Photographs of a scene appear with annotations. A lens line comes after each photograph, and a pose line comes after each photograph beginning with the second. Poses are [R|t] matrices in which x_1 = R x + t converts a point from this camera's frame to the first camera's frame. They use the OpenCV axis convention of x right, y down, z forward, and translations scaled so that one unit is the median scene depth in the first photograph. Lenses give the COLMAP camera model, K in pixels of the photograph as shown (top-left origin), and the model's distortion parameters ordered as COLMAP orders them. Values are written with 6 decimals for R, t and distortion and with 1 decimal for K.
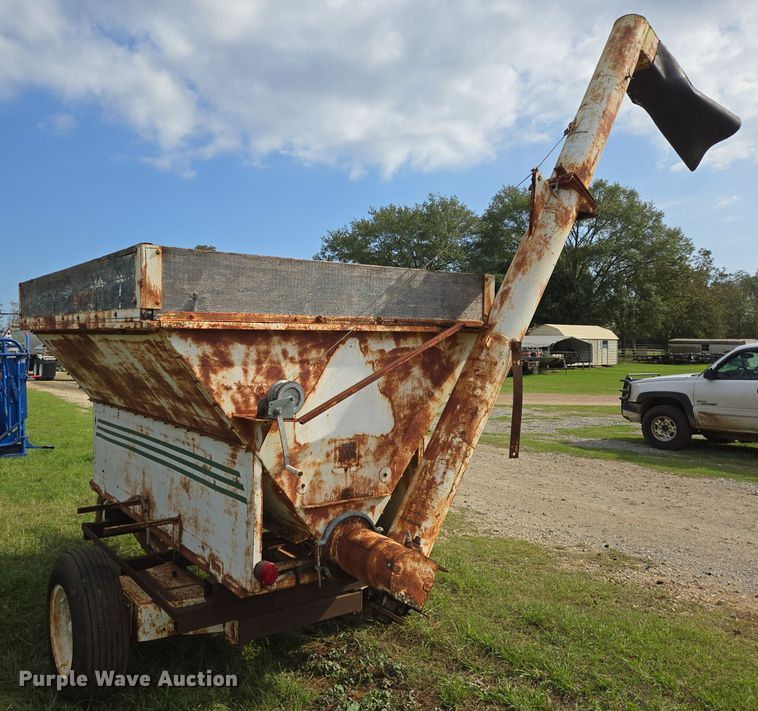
lens RADIAL K [[716.1, 0, 379.1], [0, 716.1, 358.8], [0, 0, 1]] dist [0.031637, 0.000000]
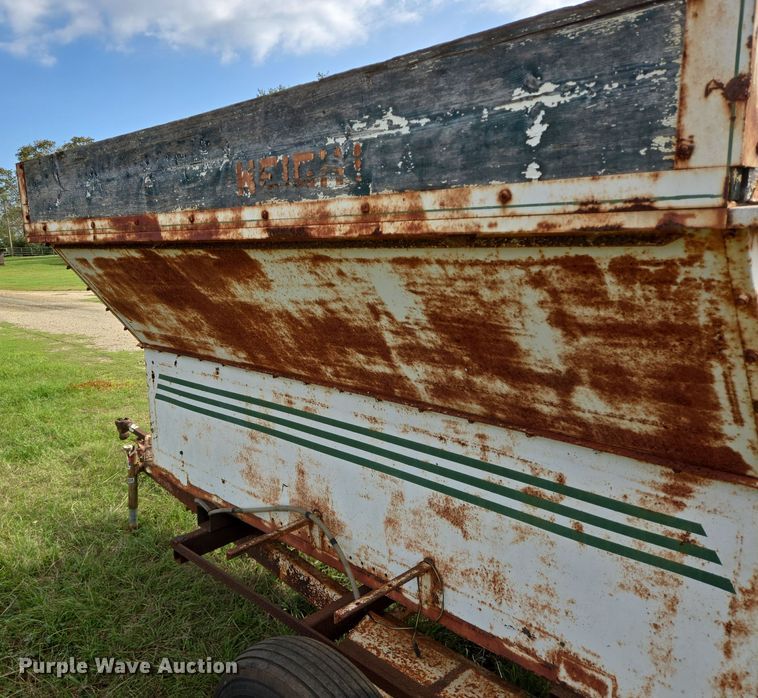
lens RADIAL K [[681.4, 0, 379.7], [0, 681.4, 347.9], [0, 0, 1]] dist [0.020973, 0.008856]
pose [[0.986567, -0.084193, 0.139990, -0.386262], [0.061726, 0.985552, 0.157724, -0.034615], [-0.151247, -0.146964, 0.977510, 0.514854]]
